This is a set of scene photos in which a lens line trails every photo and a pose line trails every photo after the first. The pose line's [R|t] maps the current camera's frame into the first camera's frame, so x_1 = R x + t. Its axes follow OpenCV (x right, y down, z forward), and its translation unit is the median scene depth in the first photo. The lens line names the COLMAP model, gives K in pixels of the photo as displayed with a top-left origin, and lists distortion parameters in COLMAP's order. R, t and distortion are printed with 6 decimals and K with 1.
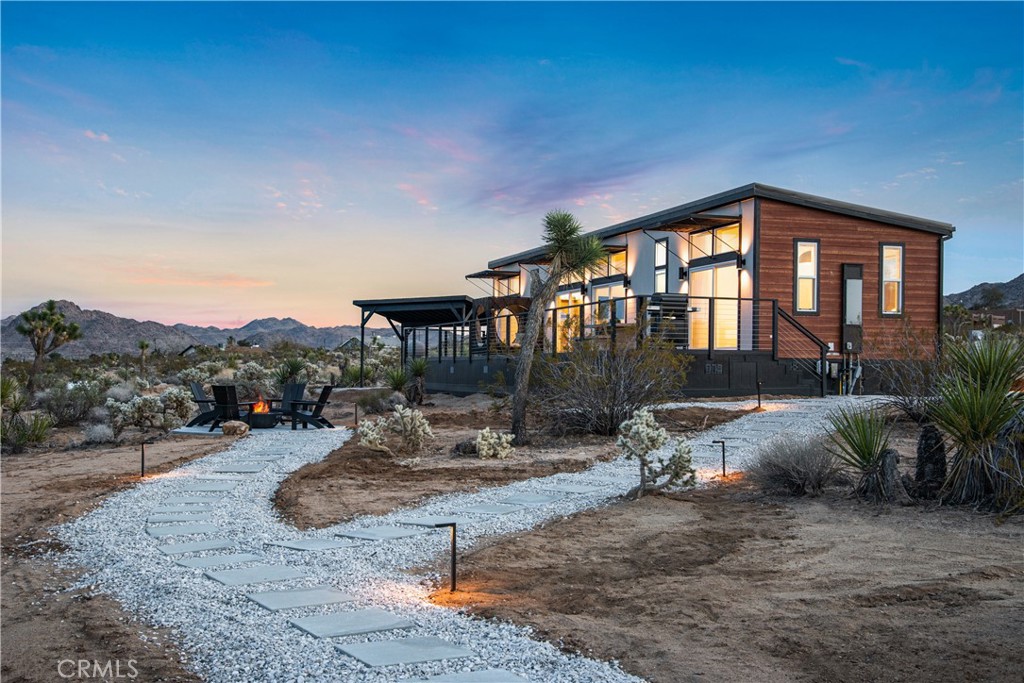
lens RADIAL K [[1239.3, 0, 512.0], [0, 1239.3, 341.5], [0, 0, 1]] dist [0.139589, -0.005059]
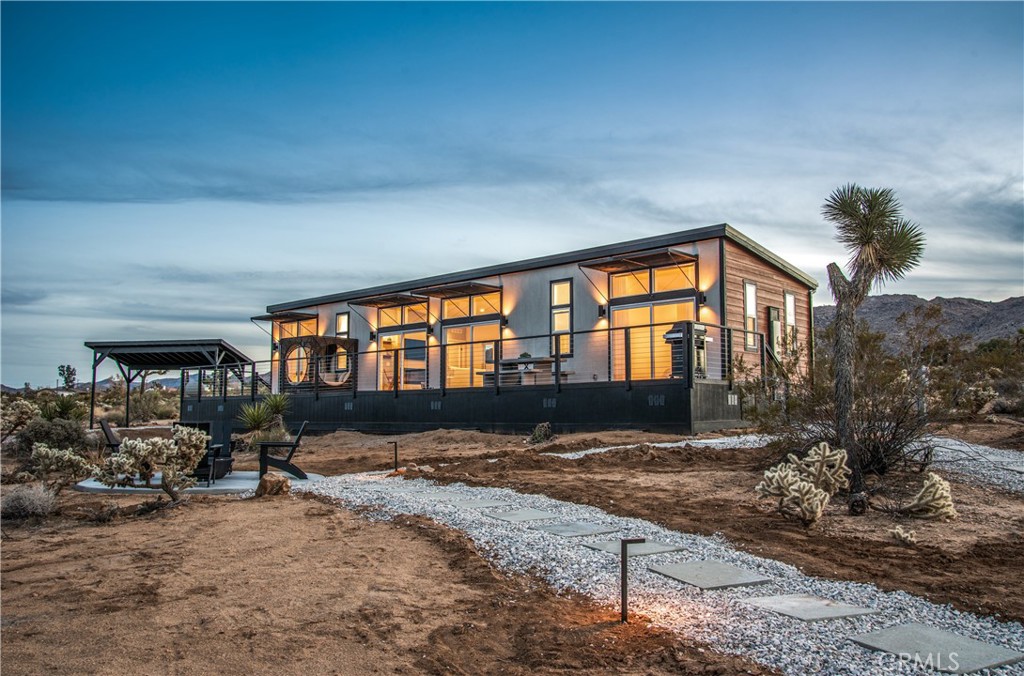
lens RADIAL K [[860.0, 0, 512.0], [0, 860.0, 338.0], [0, 0, 1]] dist [-0.001441, -0.000996]
pose [[0.881352, 0.038305, 0.470905, -0.297188], [-0.005930, 0.997526, -0.070044, 0.020852], [-0.472423, 0.058941, 0.879399, 0.441456]]
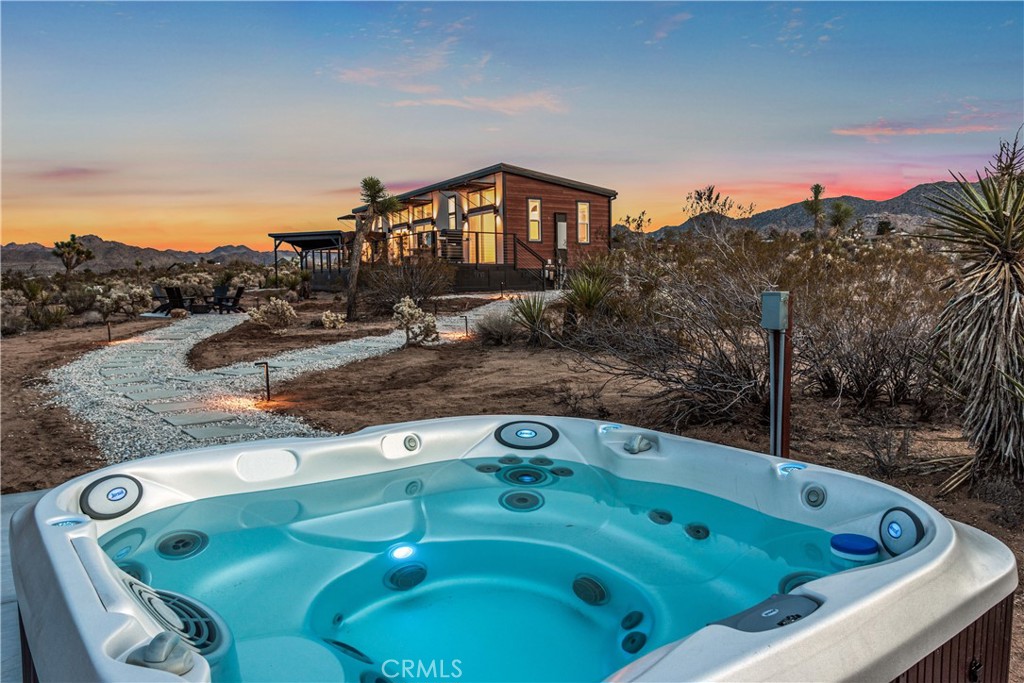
lens RADIAL K [[762.9, 0, 512.0], [0, 762.9, 341.5], [0, 0, 1]] dist [-0.001566, -0.107442]
pose [[0.986793, -0.018346, 0.160946, 0.036900], [0.001152, 0.994335, 0.106284, 0.001799], [-0.161985, -0.104695, 0.981224, -0.027263]]
